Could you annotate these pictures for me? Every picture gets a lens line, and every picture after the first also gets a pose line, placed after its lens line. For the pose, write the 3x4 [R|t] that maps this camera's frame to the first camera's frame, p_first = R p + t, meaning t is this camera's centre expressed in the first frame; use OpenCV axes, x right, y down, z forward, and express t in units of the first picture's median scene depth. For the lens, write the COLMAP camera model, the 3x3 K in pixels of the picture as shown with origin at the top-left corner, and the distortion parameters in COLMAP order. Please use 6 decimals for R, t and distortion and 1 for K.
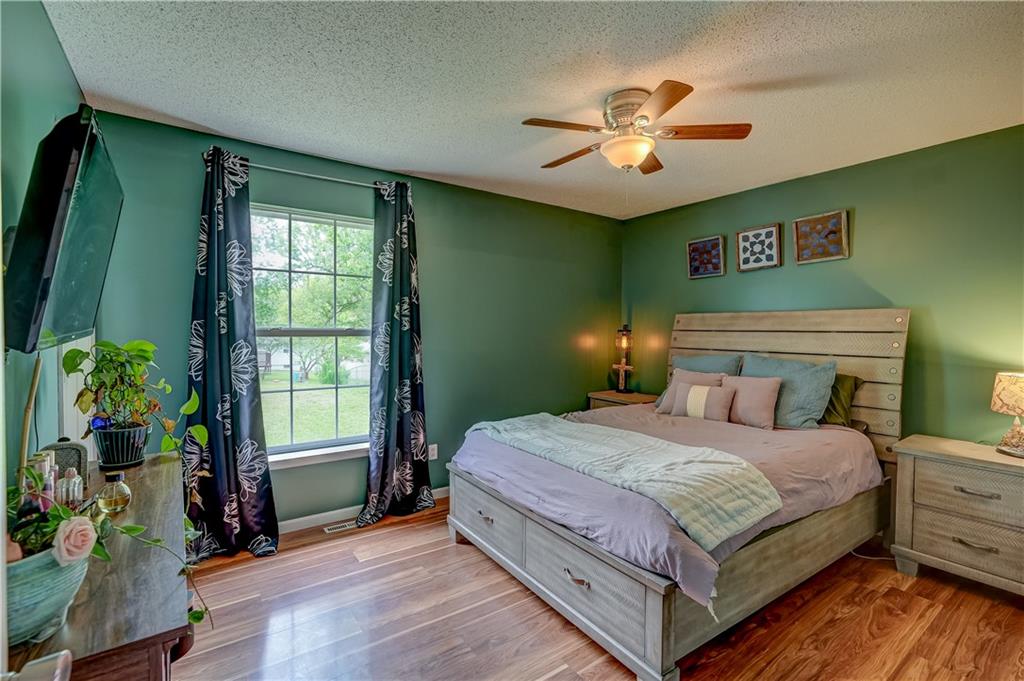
lens RADIAL K [[460.1, 0, 515.5], [0, 460.1, 340.2], [0, 0, 1]] dist [-0.010230, 0.004427]
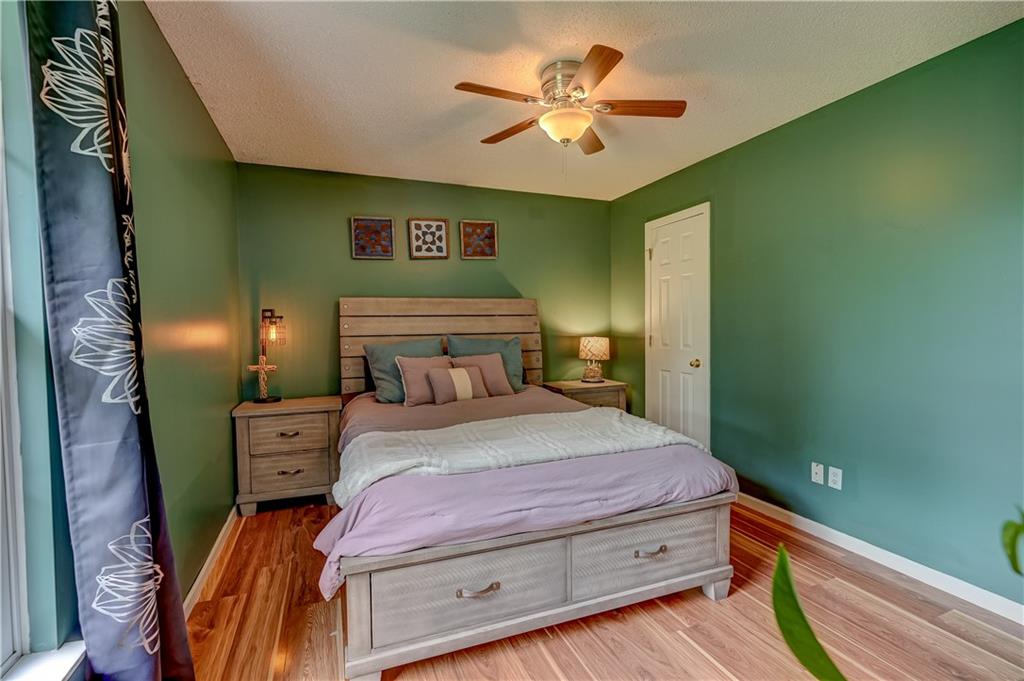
lens RADIAL K [[460.1, 0, 513.7], [0, 460.1, 341.3], [0, 0, 1]] dist [-0.010230, 0.004427]
pose [[0.233026, -0.048500, 0.971260, -0.498293], [0.037114, 0.998471, 0.040955, 0.002926], [-0.971762, 0.026504, 0.234470, 0.582955]]
